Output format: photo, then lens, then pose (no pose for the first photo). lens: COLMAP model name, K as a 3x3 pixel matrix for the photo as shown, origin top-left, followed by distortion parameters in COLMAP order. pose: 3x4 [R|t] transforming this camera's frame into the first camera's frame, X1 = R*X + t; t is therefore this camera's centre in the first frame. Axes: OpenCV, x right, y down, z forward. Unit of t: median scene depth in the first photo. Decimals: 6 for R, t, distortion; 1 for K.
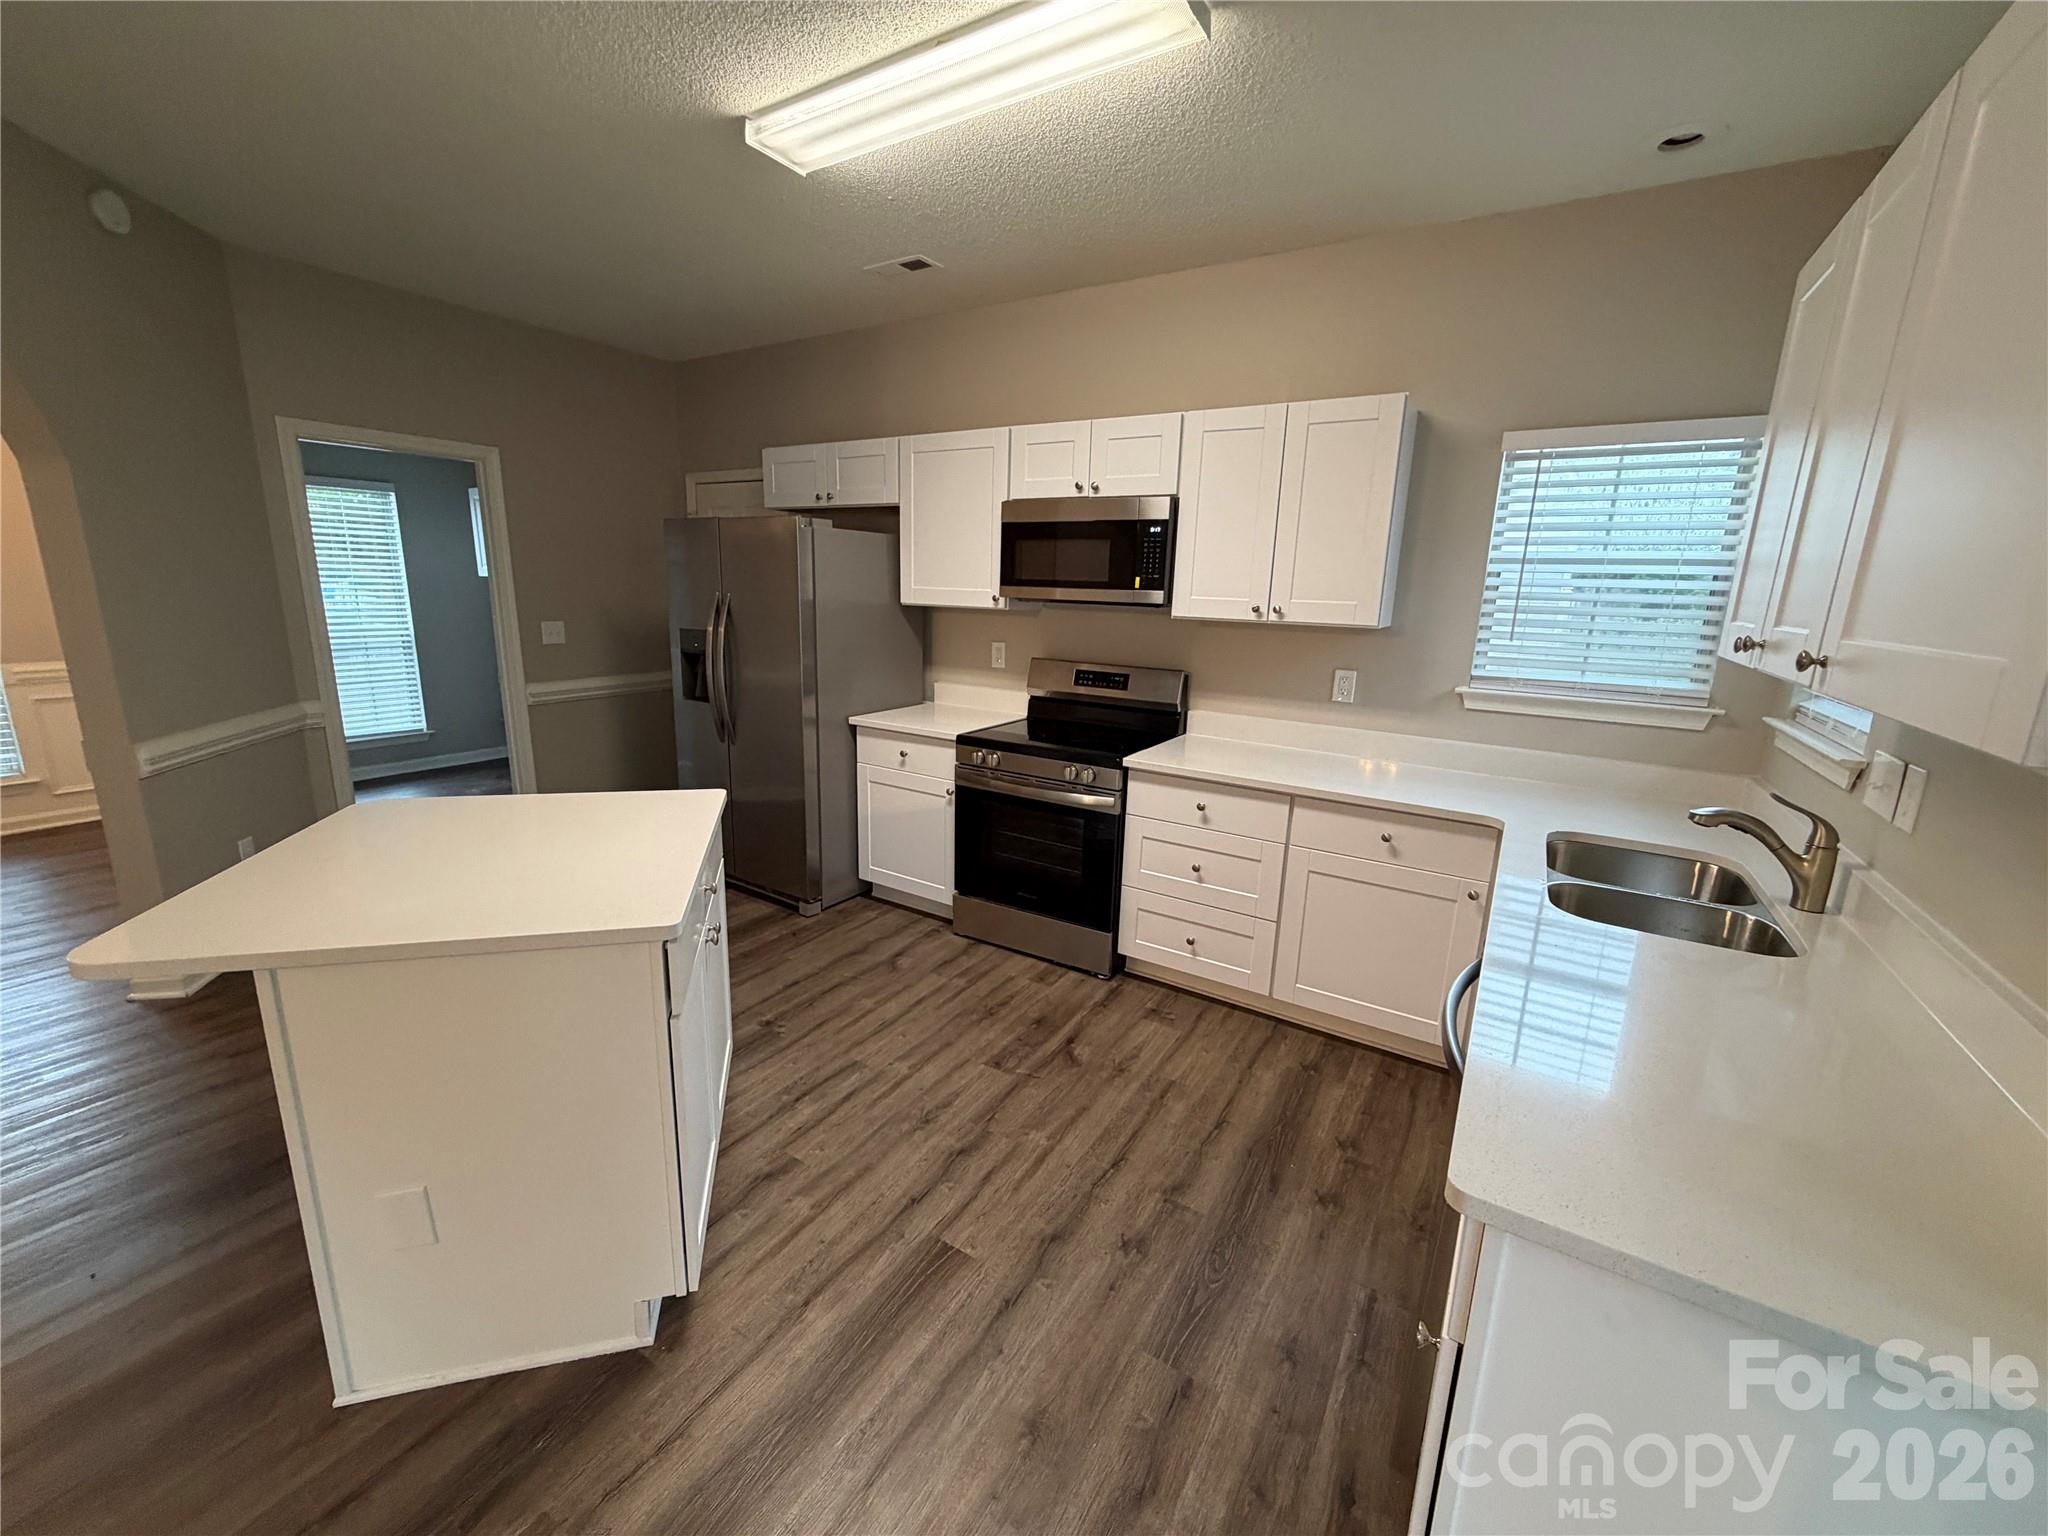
lens RADIAL K [[819.7, 0, 1029.7], [0, 819.7, 767.4], [0, 0, 1]] dist [-0.000652, -0.001267]
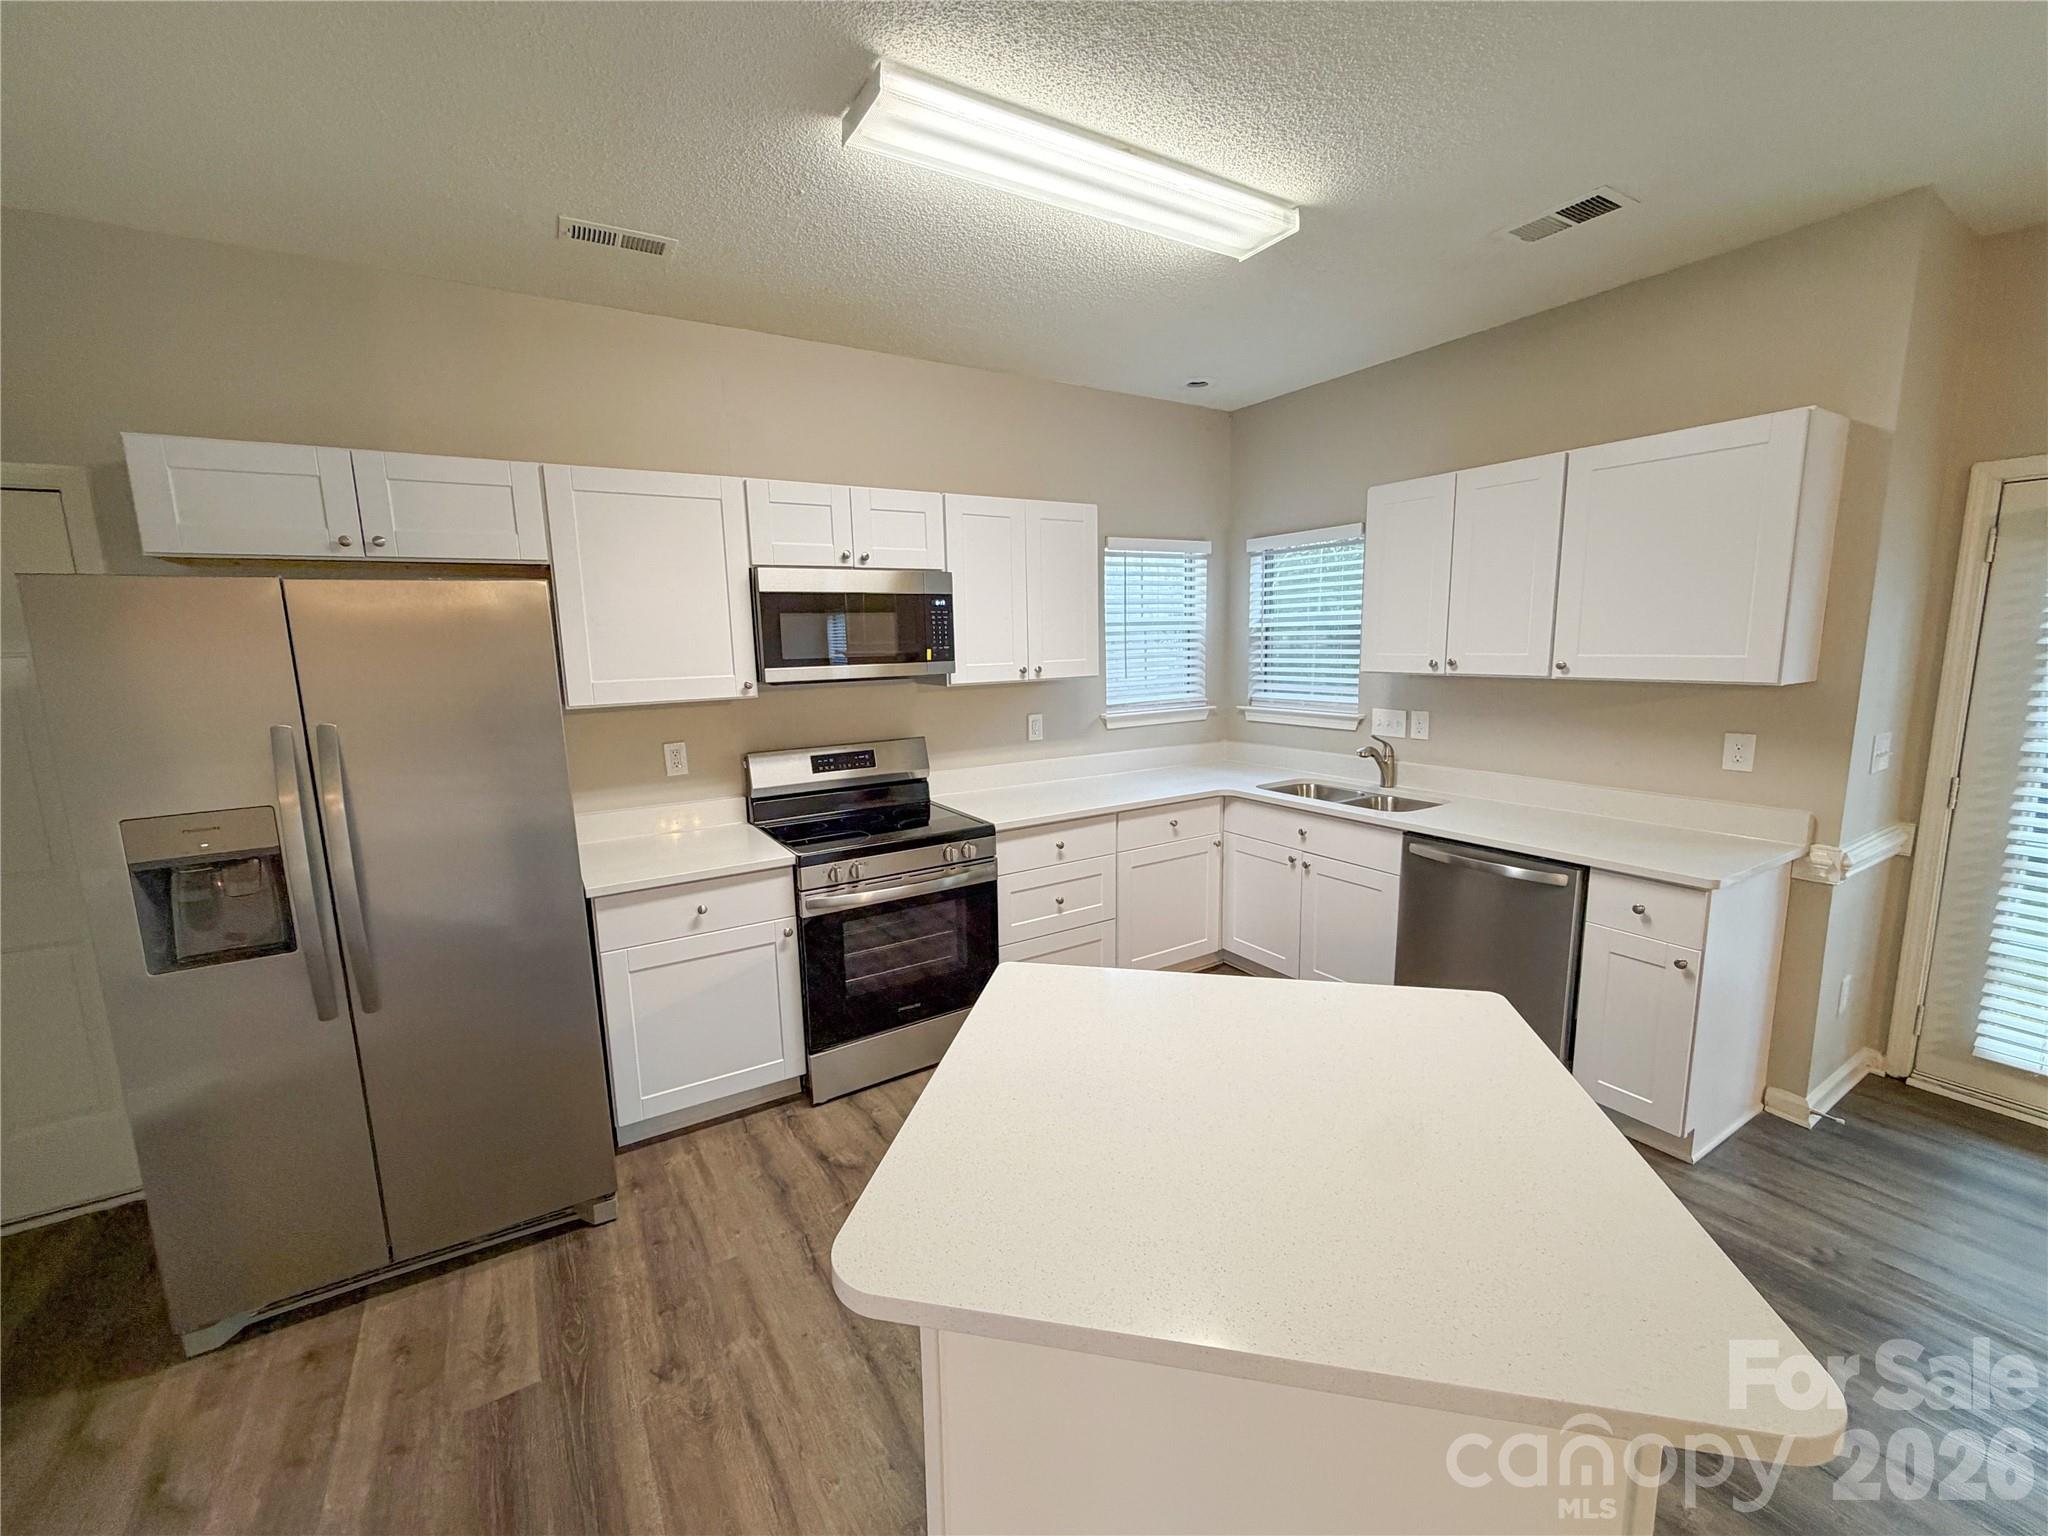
lens RADIAL K [[819.7, 0, 1007.7], [0, 819.7, 761.8], [0, 0, 1]] dist [-0.000652, -0.001267]
pose [[0.448550, -0.175917, 0.876274, -0.751901], [0.232744, 0.969602, 0.075515, -0.157174], [-0.862921, 0.170076, 0.475858, 0.478060]]
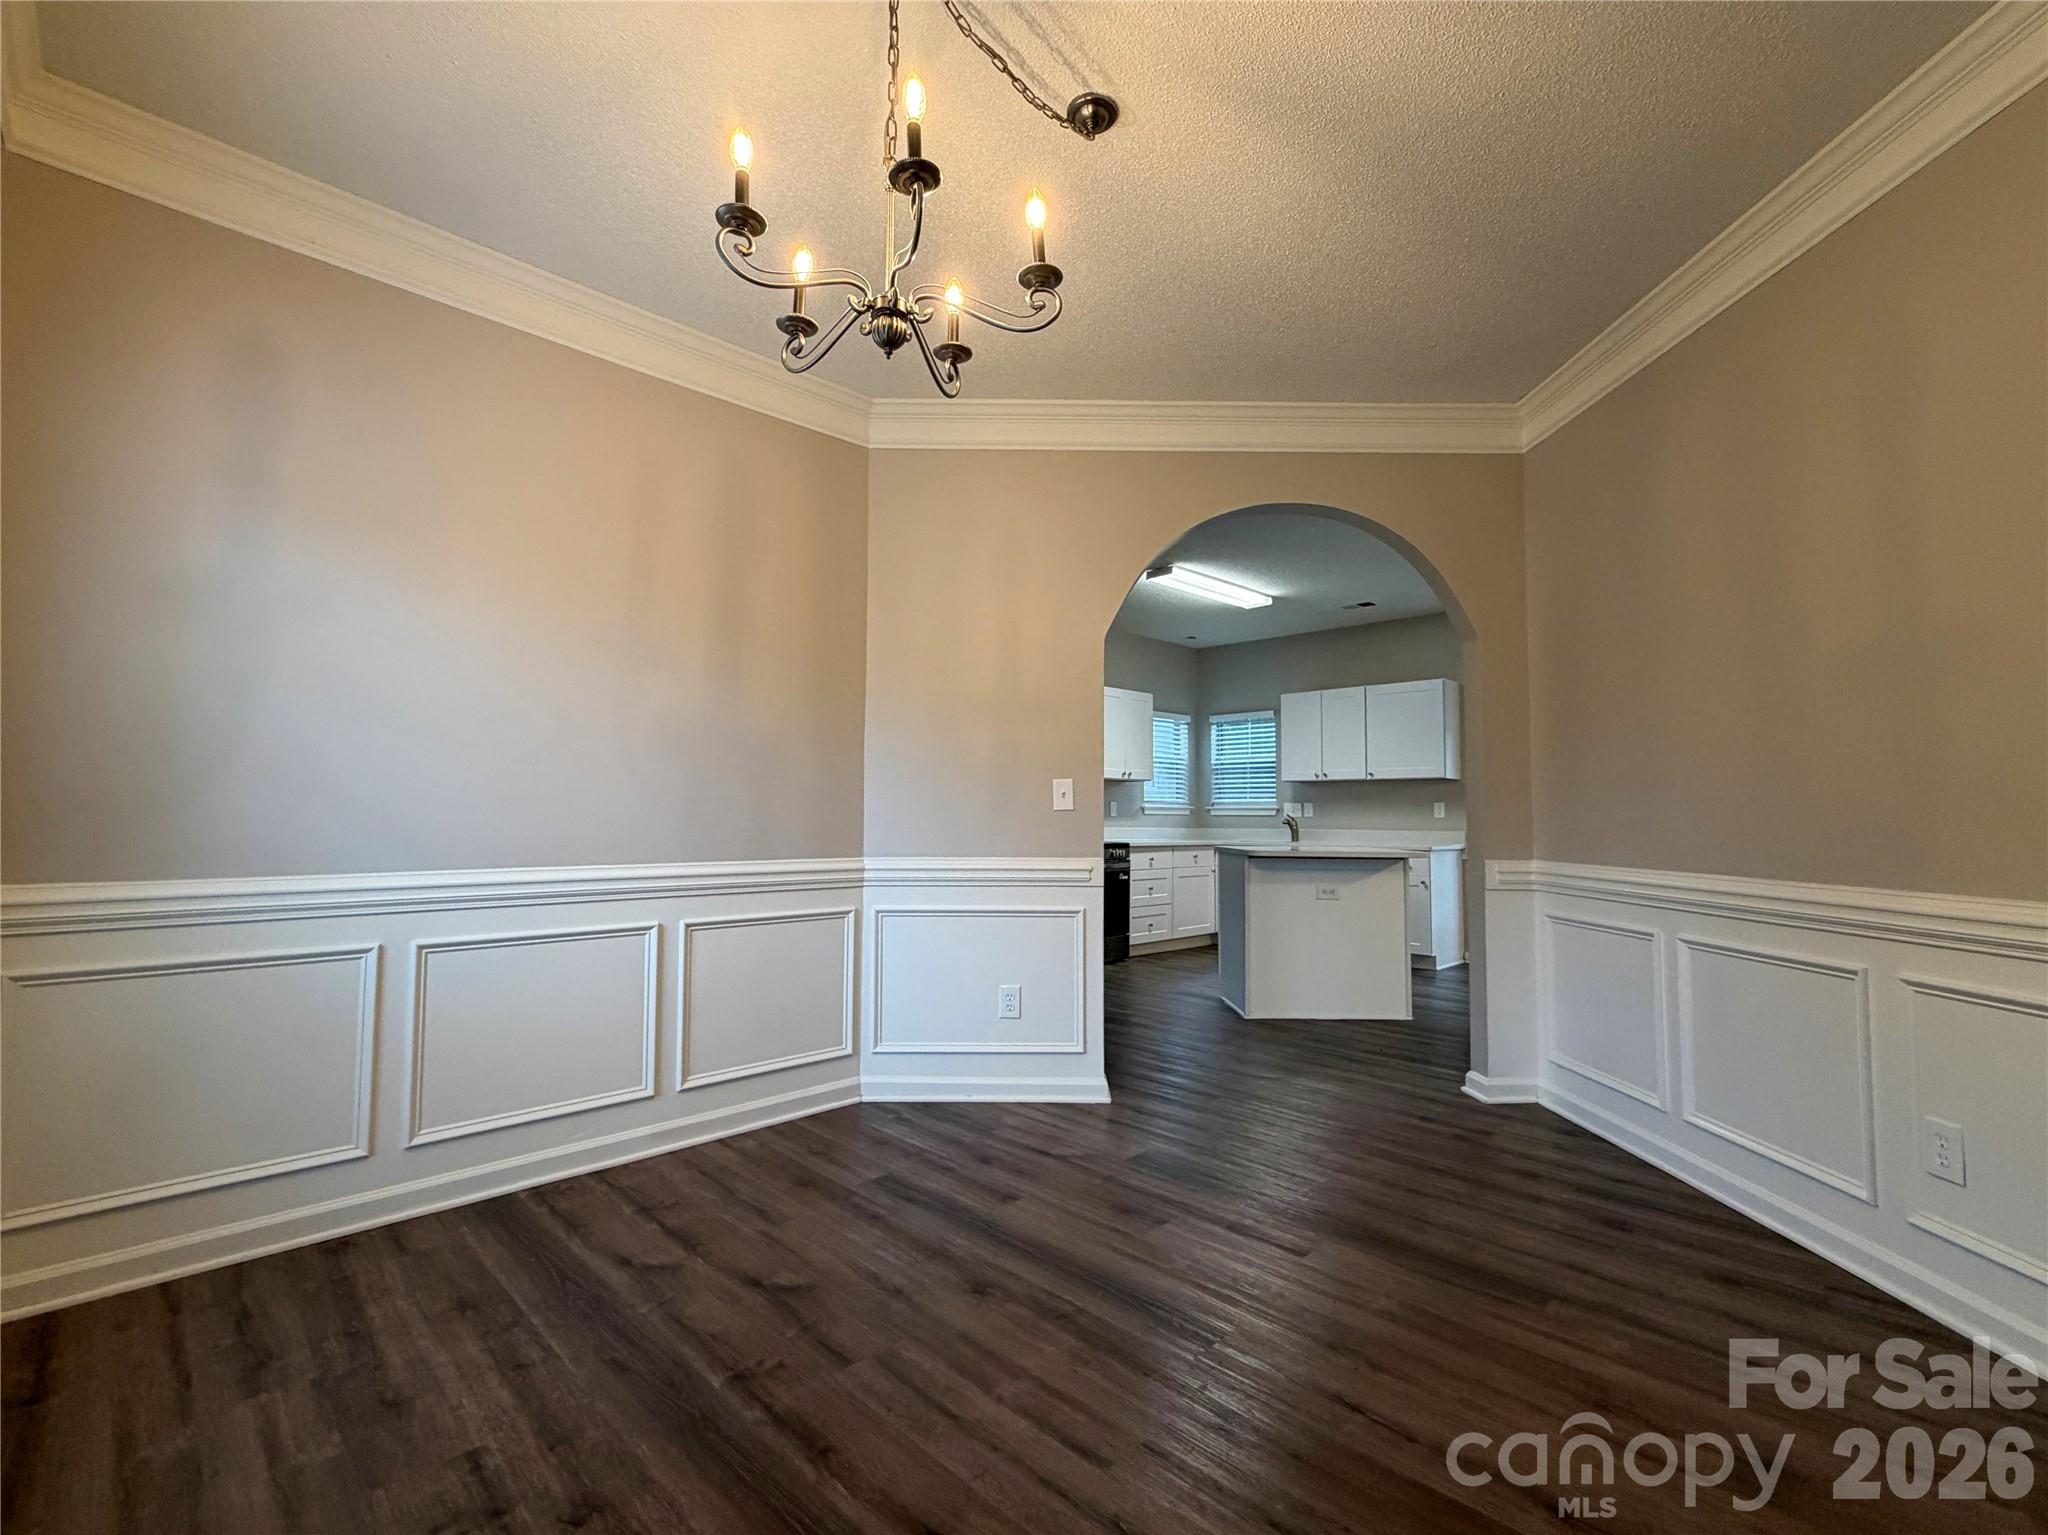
lens RADIAL K [[911.9, 0, 1002.7], [0, 911.9, 767.8], [0, 0, 1]] dist [-0.003811, -0.000461]
pose [[0.246110, 0.021750, 0.968998, -2.180257], [0.211936, 0.974347, -0.075698, -0.087635], [-0.945787, 0.223995, 0.235187, 0.704264]]
